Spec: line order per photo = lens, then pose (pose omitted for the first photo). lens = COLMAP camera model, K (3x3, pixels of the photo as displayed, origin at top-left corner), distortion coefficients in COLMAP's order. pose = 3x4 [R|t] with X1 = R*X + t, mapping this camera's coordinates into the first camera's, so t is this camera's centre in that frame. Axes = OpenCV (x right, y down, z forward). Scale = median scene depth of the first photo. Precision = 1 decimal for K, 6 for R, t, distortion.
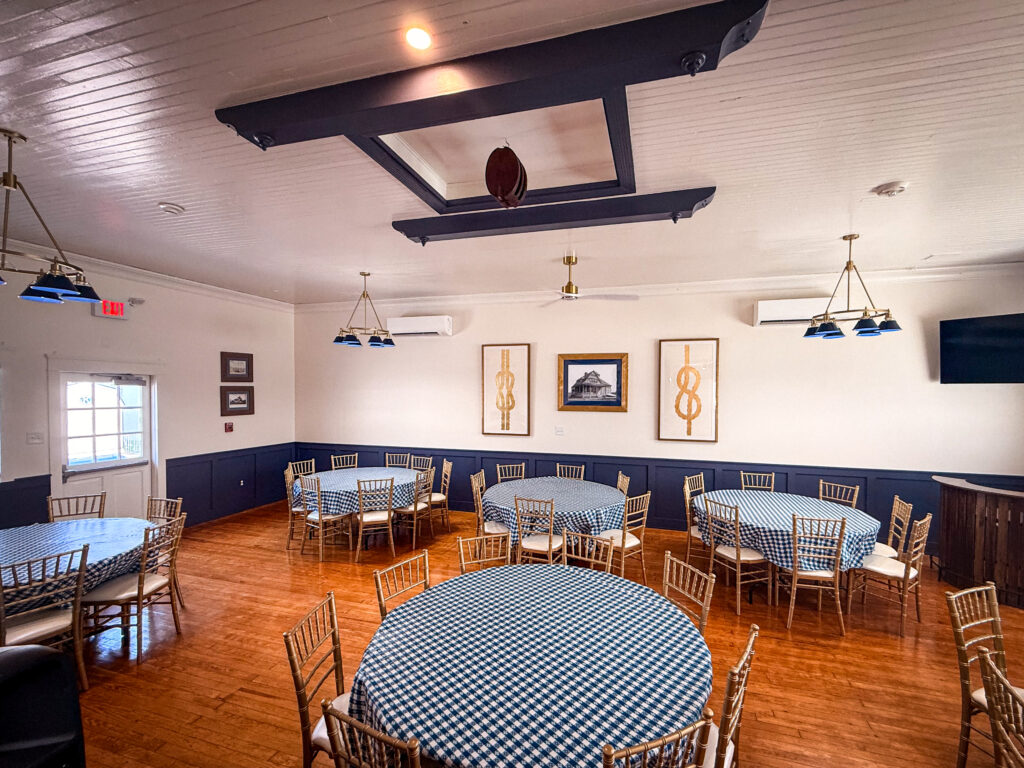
lens RADIAL K [[440.1, 0, 530.1], [0, 440.1, 398.3], [0, 0, 1]] dist [0.002853, -0.000536]
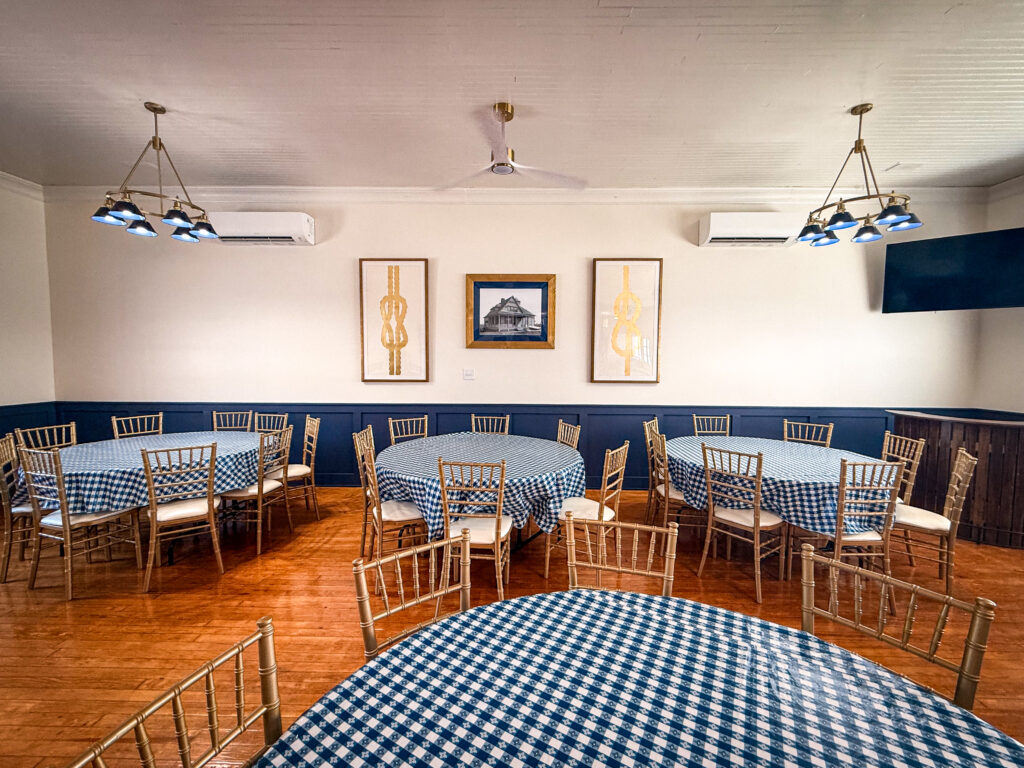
lens RADIAL K [[415.0, 0, 507.3], [0, 415.0, 383.6], [0, 0, 1]] dist [0.002454, 0.000089]
pose [[0.964652, -0.014452, 0.263132, -0.071143], [0.004304, 0.999226, 0.039102, 0.073631], [-0.263493, -0.036587, 0.963967, 0.329240]]
